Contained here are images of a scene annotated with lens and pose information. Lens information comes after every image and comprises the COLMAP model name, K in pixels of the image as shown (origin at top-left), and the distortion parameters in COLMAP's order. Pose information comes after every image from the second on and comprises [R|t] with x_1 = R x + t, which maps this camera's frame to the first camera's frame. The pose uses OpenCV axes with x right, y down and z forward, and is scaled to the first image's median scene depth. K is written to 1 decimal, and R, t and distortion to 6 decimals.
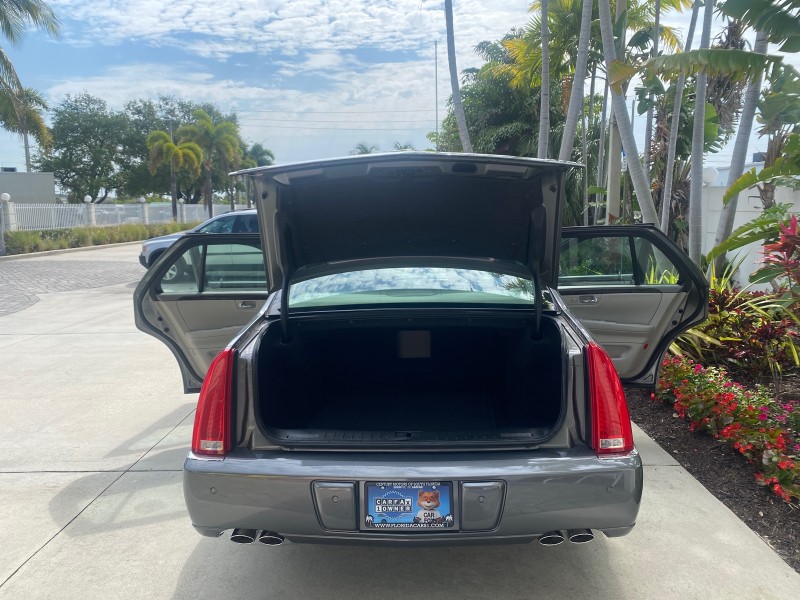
lens RADIAL K [[613.5, 0, 397.4], [0, 613.5, 293.2], [0, 0, 1]] dist [0.005429, -0.004109]
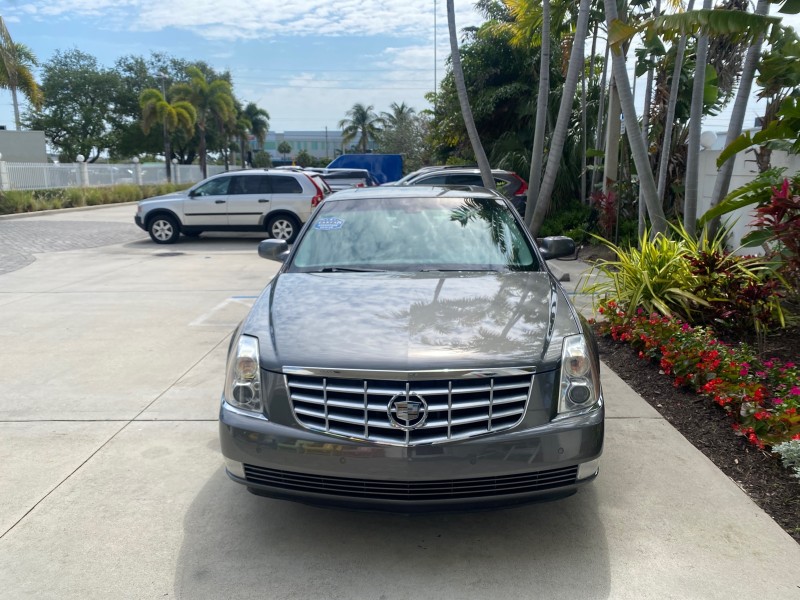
lens RADIAL K [[616.7, 0, 397.4], [0, 616.7, 295.2], [0, 0, 1]] dist [-0.004327, 0.005427]
pose [[0.999952, 0.007302, 0.006510, -0.000101], [-0.007687, 0.998098, 0.061162, 0.003282], [-0.006051, -0.061209, 0.998107, -0.009308]]
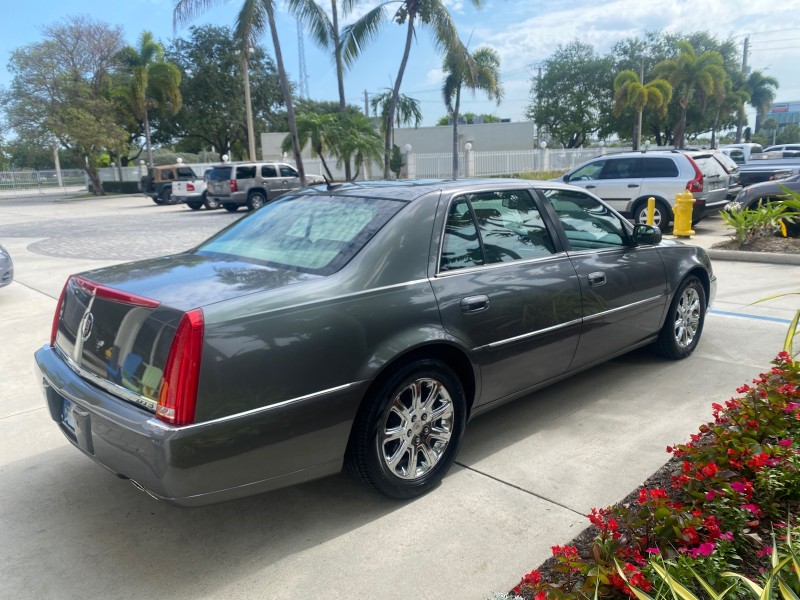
lens RADIAL K [[616.8, 0, 399.6], [0, 616.8, 293.8], [0, 0, 1]] dist [-0.003015, 0.004896]
pose [[0.720238, 0.129577, -0.681518, 0.209800], [-0.067176, 0.990811, 0.117391, -0.013341], [0.690467, -0.038768, 0.722325, 0.098579]]
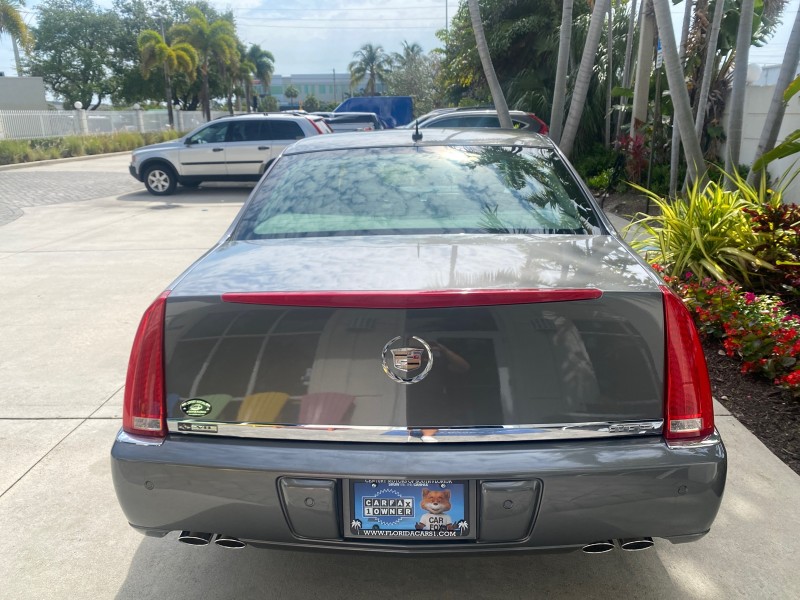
lens RADIAL K [[616.7, 0, 397.4], [0, 616.7, 295.2], [0, 0, 1]] dist [-0.004327, 0.005427]
pose [[0.999932, 0.000245, -0.011622, 0.002322], [0.001452, 0.989318, 0.145763, -0.002906], [0.011534, -0.145770, 0.989251, 0.053568]]
